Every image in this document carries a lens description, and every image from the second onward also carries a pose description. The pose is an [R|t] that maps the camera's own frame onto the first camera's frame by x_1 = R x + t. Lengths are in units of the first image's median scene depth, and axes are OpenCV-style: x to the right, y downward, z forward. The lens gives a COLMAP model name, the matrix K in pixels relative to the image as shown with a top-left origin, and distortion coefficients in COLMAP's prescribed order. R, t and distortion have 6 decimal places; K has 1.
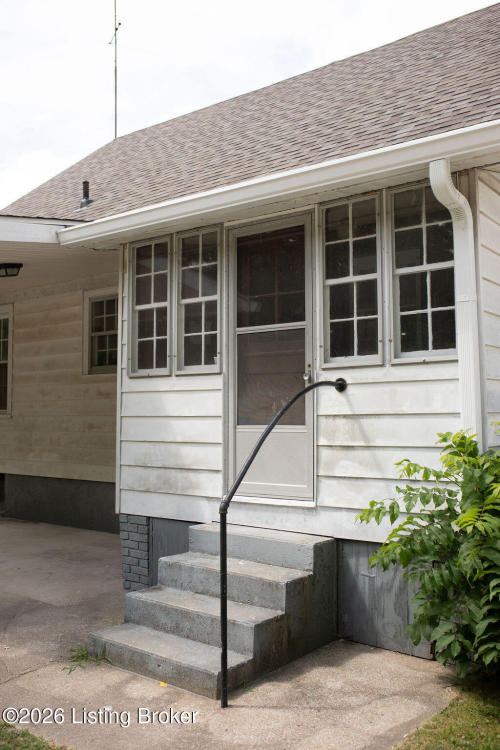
lens RADIAL K [[709.7, 0, 250.0], [0, 709.7, 375.0], [0, 0, 1]] dist [-0.043128, 0.022493]
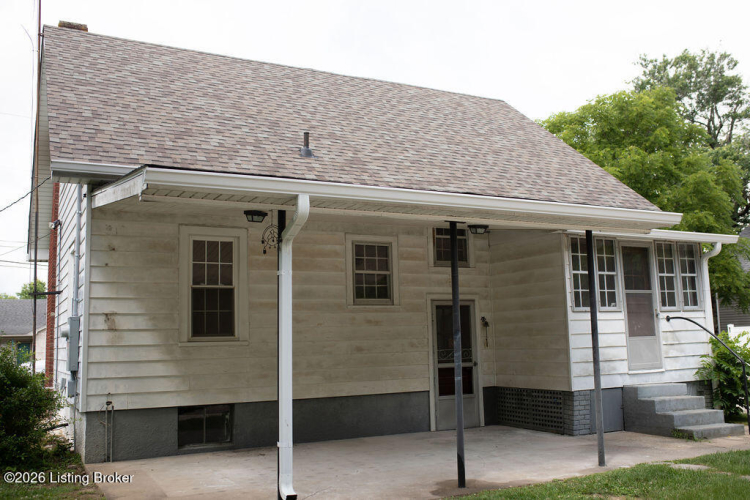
lens RADIAL K [[709.7, 0, 375.0], [0, 709.7, 250.0], [0, 0, 1]] dist [-0.043128, 0.022493]
pose [[0.418904, 0.110680, 0.901260, -2.065727], [-0.025377, 0.993583, -0.110223, 0.060094], [-0.907676, 0.023302, 0.419024, 0.750078]]
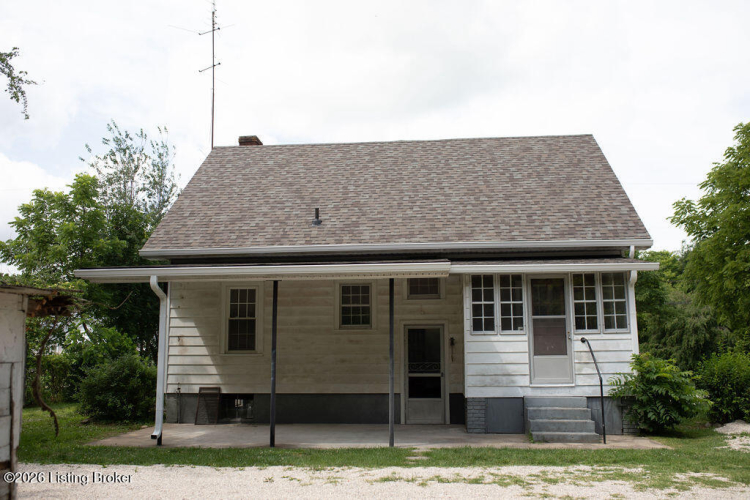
lens RADIAL K [[709.7, 0, 375.0], [0, 709.7, 250.0], [0, 0, 1]] dist [-0.043128, 0.022493]
pose [[0.844732, 0.083872, 0.528577, -1.689809], [-0.028137, 0.993238, -0.112636, -0.000970], [-0.534450, 0.080275, 0.841379, -0.744337]]
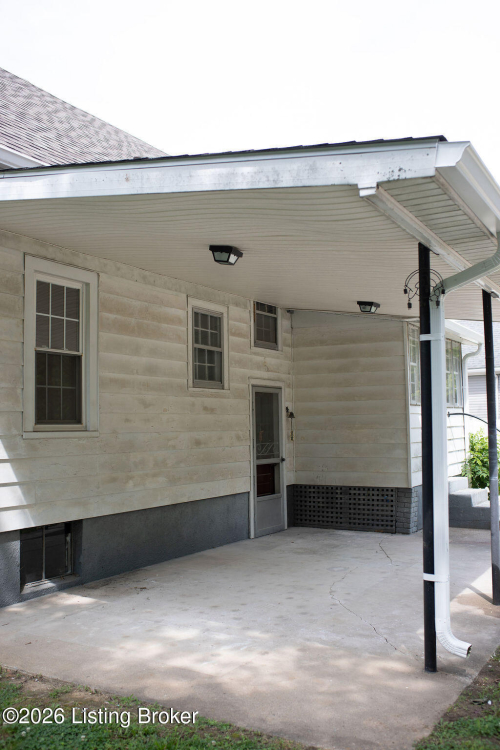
lens RADIAL K [[709.7, 0, 250.0], [0, 709.7, 375.0], [0, 0, 1]] dist [-0.043128, 0.022493]
pose [[-0.121697, 0.077183, 0.989562, -1.867293], [-0.041835, 0.995687, -0.082805, 0.092156], [-0.991685, -0.051476, -0.117943, 1.658515]]
